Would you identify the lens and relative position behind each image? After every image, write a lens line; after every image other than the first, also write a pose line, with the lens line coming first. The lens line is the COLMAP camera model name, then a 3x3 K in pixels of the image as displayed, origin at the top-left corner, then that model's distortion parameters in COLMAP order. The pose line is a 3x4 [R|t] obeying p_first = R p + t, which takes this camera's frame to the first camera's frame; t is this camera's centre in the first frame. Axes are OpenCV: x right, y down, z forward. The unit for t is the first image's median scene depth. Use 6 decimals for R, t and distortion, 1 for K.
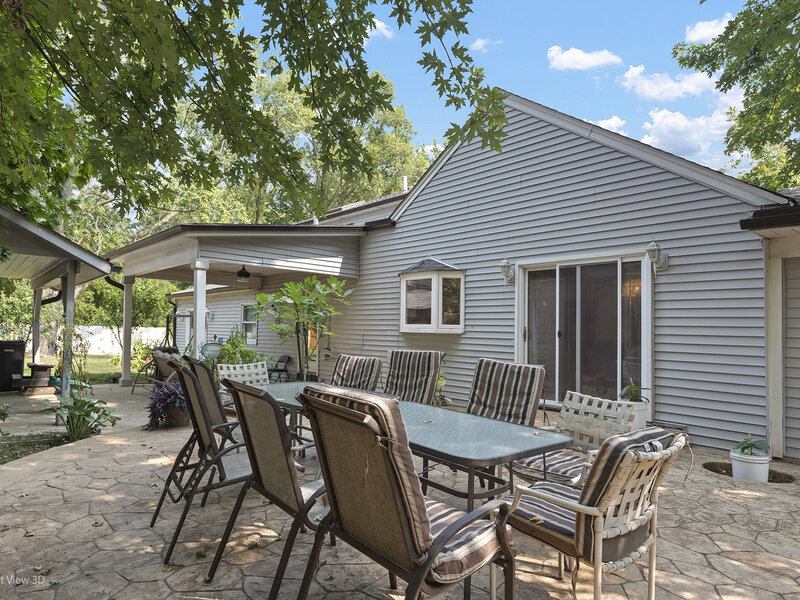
lens RADIAL K [[475.9, 0, 400.0], [0, 475.9, 300.0], [0, 0, 1]] dist [-0.028916, -0.001177]
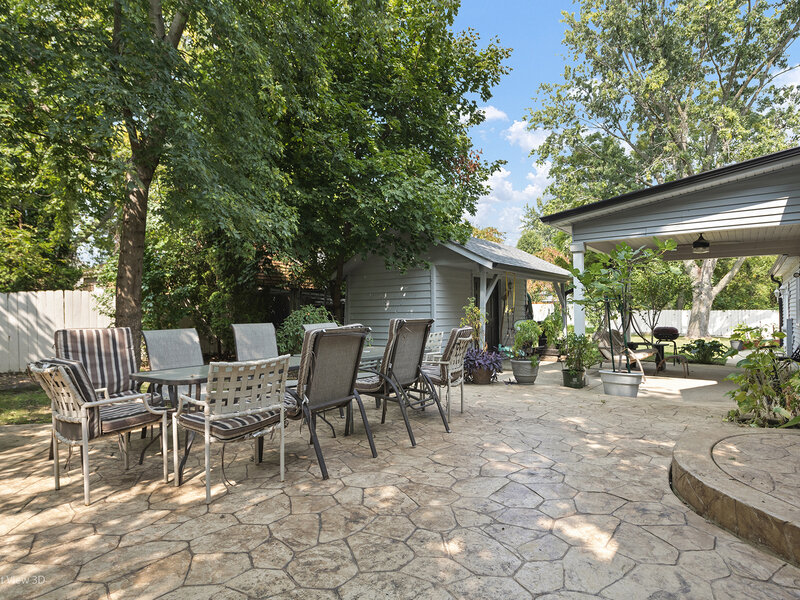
lens RADIAL K [[447.7, 0, 400.0], [0, 447.7, 300.0], [0, 0, 1]] dist [0.001799, 0.000479]
pose [[0.279280, -0.058527, -0.958424, 1.342060], [0.091596, 0.995213, -0.034083, 0.120274], [0.955831, -0.078269, 0.283304, 0.971542]]
